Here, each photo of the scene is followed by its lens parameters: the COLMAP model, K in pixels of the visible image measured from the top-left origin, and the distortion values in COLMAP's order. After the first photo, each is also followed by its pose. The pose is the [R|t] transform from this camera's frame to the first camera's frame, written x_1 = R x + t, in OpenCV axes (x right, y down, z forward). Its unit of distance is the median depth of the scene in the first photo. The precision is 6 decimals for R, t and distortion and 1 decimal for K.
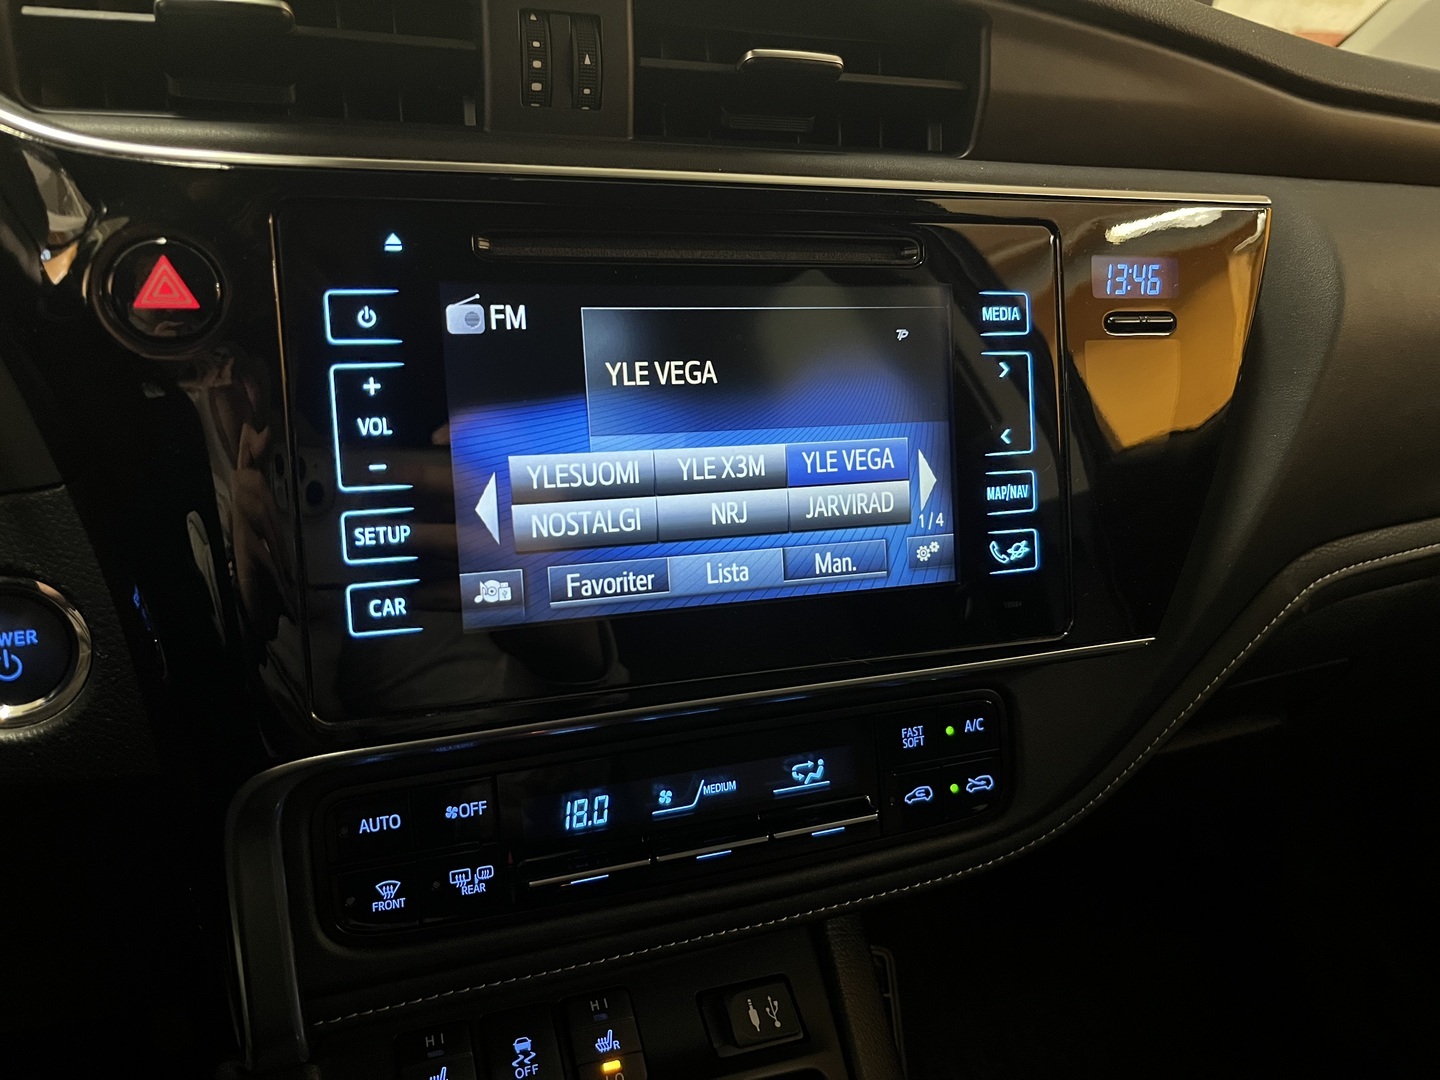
lens RADIAL K [[1094.1, 0, 723.7], [0, 1094.1, 528.9], [0, 0, 1]] dist [0.008343, 0.001166]
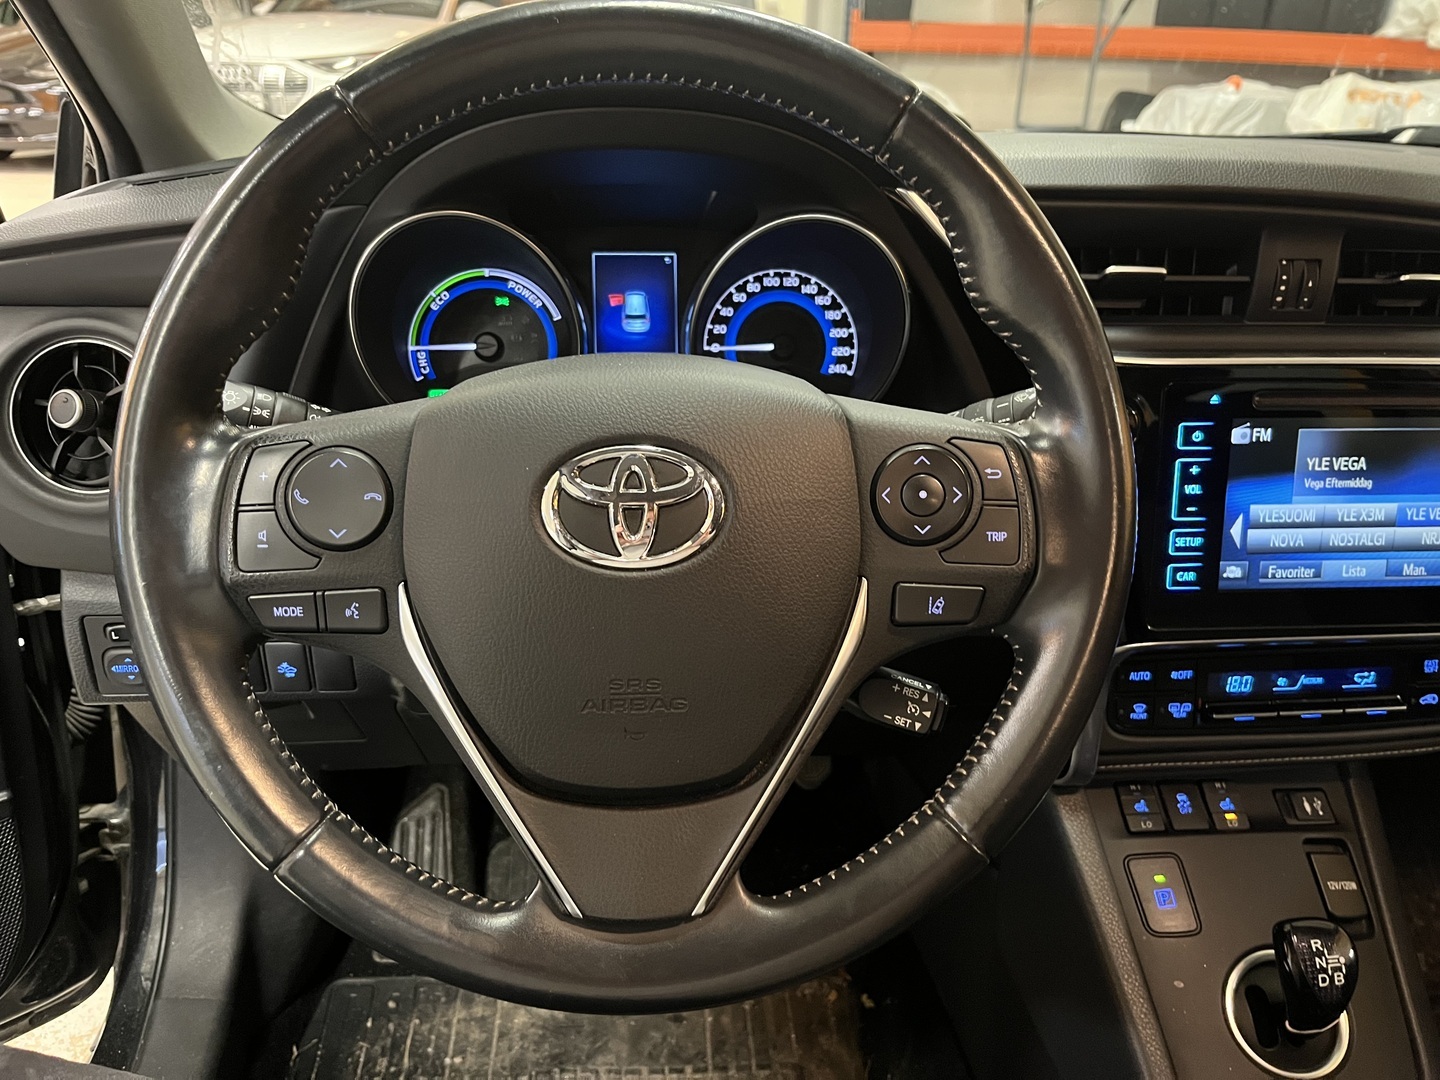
lens RADIAL K [[1099.3, 0, 716.6], [0, 1099.3, 533.8], [0, 0, 1]] dist [0.077592, -0.121263]
pose [[0.963105, 0.103167, -0.248568, -0.561024], [-0.067037, 0.986459, 0.149682, -0.226099], [0.260645, -0.127497, 0.956979, -1.052388]]
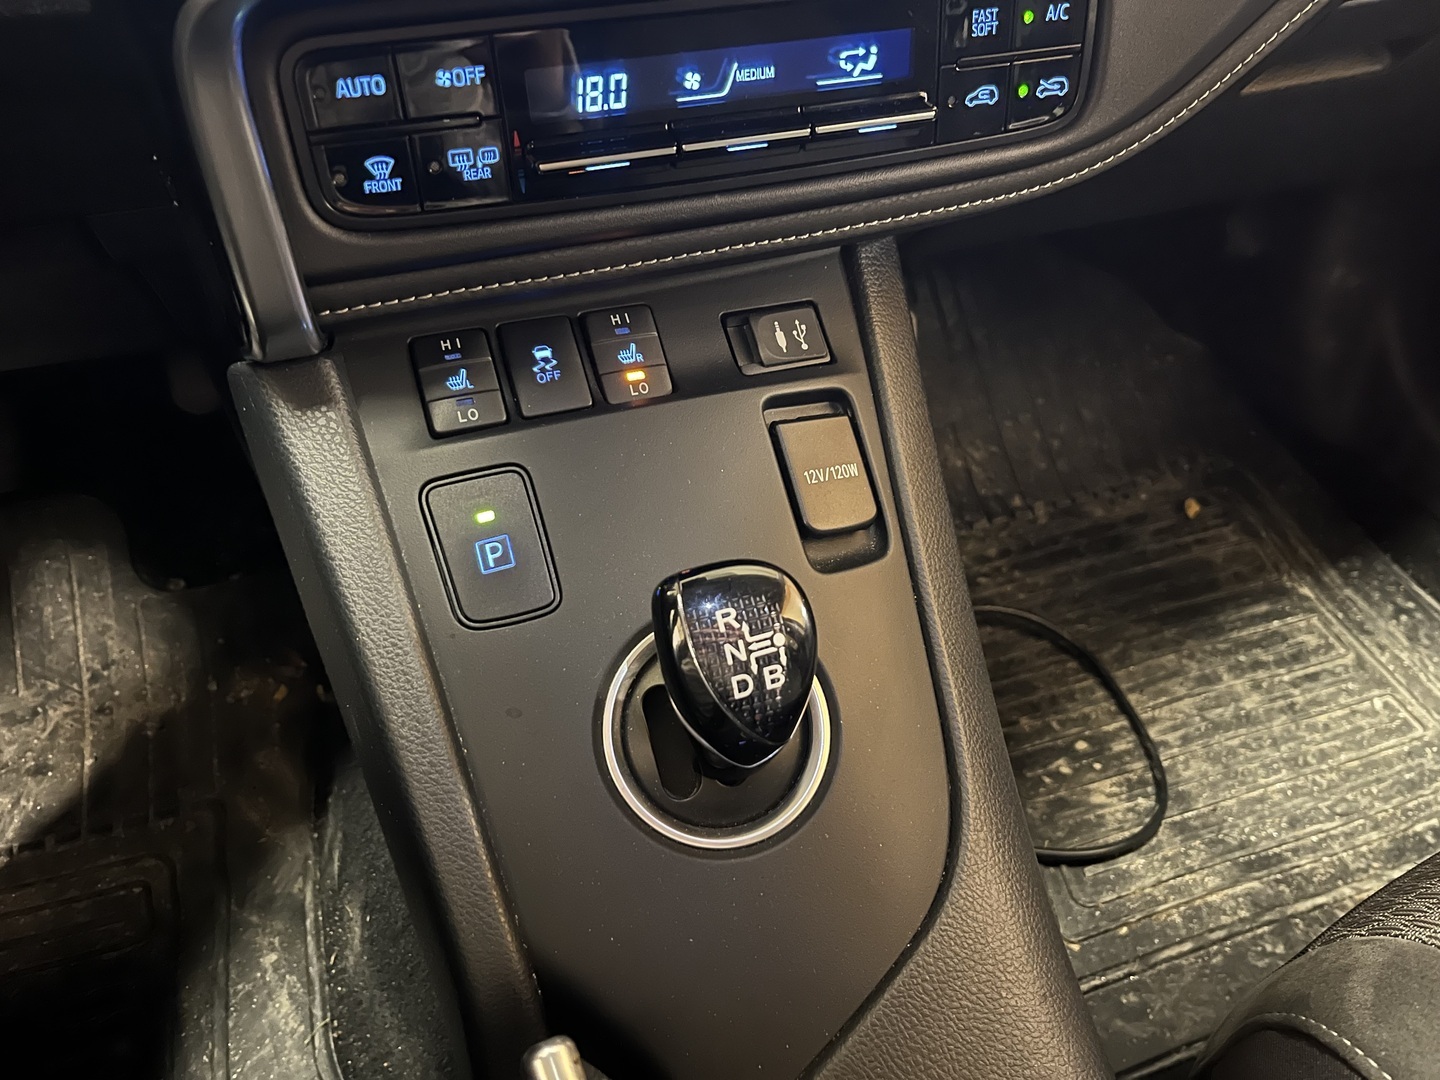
lens RADIAL K [[1094.1, 0, 723.7], [0, 1094.1, 528.9], [0, 0, 1]] dist [0.008343, 0.001166]
pose [[0.999780, 0.017737, 0.011191, -0.034433], [-0.020924, 0.879942, 0.474619, 0.156485], [-0.001429, -0.474749, 0.880120, 0.085167]]
